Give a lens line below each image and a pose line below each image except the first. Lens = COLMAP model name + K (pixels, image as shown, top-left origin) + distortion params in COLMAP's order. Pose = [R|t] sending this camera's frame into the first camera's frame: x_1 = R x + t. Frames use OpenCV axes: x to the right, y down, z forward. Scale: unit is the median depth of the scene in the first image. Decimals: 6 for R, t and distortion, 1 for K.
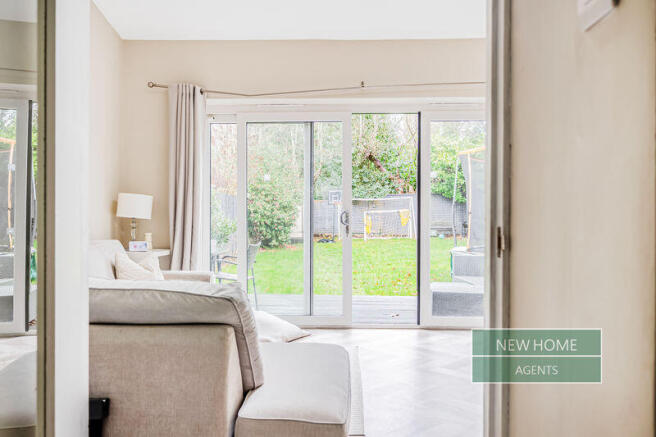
lens RADIAL K [[505.2, 0, 325.7], [0, 505.2, 218.9], [0, 0, 1]] dist [0.005509, 0.000138]
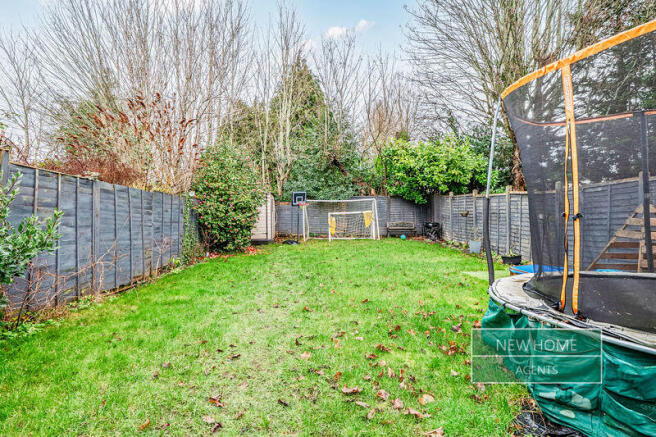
lens RADIAL K [[345.4, 0, 329.3], [0, 345.4, 217.4], [0, 0, 1]] dist [-0.006304, 0.000632]
pose [[0.997886, -0.001402, 0.064966, 0.033001], [0.001541, 0.999997, -0.002103, -0.004142], [-0.064963, 0.002199, 0.997885, 0.309099]]
